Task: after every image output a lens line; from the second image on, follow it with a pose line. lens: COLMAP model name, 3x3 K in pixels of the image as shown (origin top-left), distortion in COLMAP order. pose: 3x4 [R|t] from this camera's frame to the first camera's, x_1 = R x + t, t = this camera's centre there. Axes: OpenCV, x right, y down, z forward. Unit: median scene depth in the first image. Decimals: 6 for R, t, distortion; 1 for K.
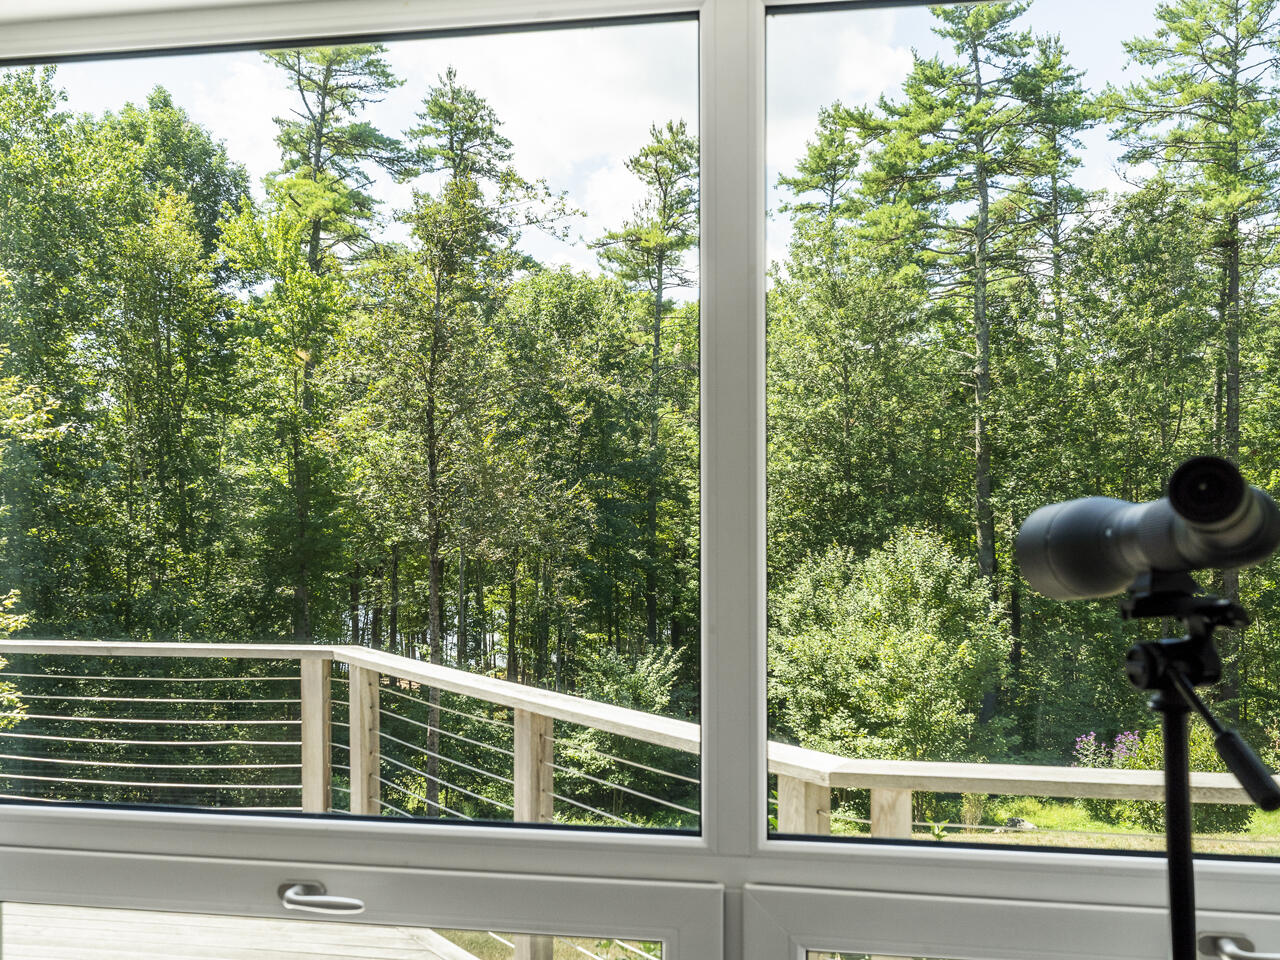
lens RADIAL K [[1315.6, 0, 633.4], [0, 1315.6, 479.7], [0, 0, 1]] dist [0.009827, 0.000000]
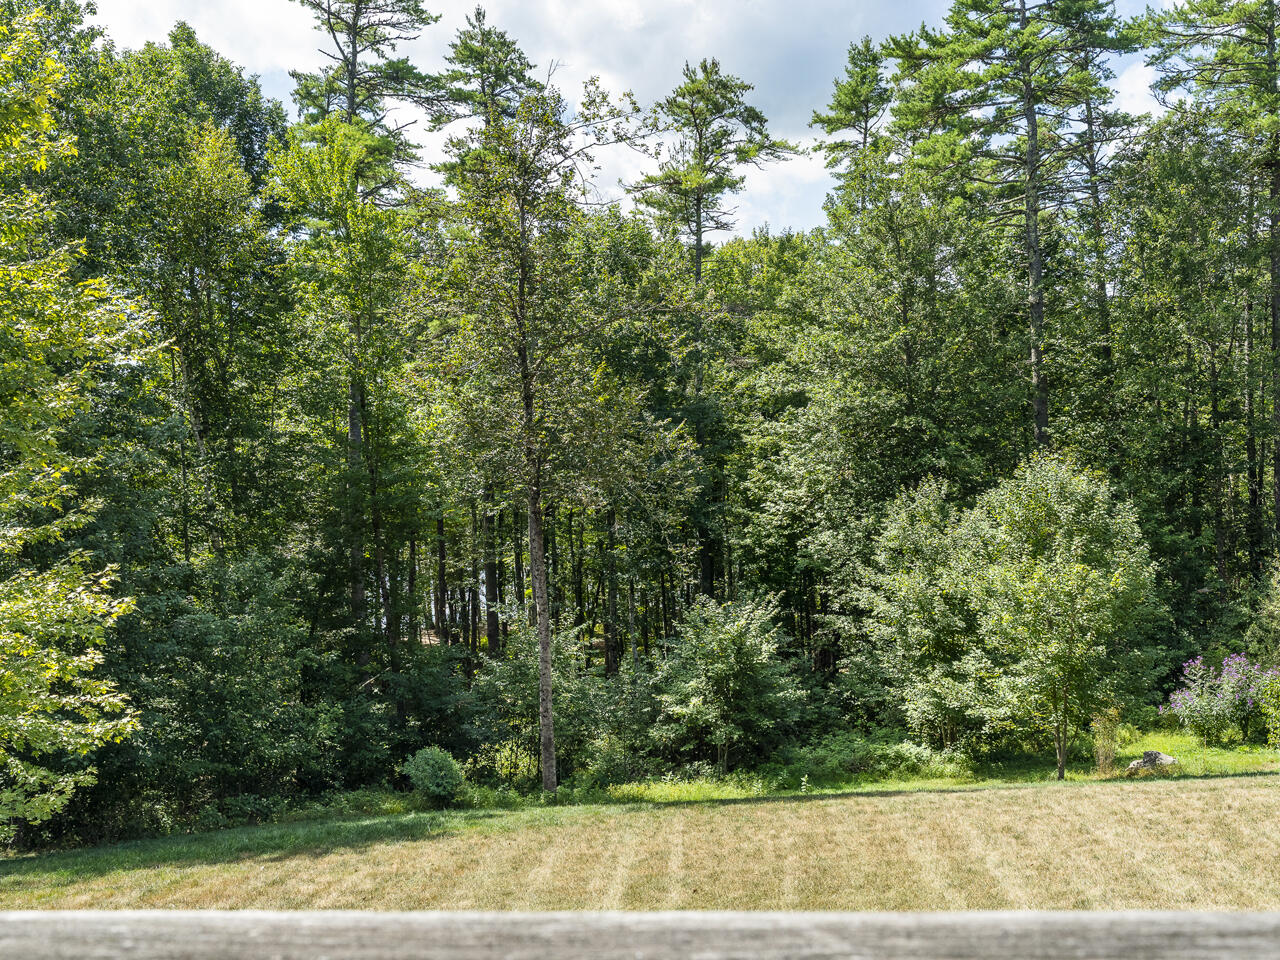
lens RADIAL K [[1194.7, 0, 671.4], [0, 1194.7, 468.9], [0, 0, 1]] dist [0.006468, -0.001544]
pose [[0.996943, -0.045385, 0.063594, -0.073543], [0.043812, 0.998704, 0.025914, 0.009611], [-0.064688, -0.023049, 0.997639, 0.111463]]
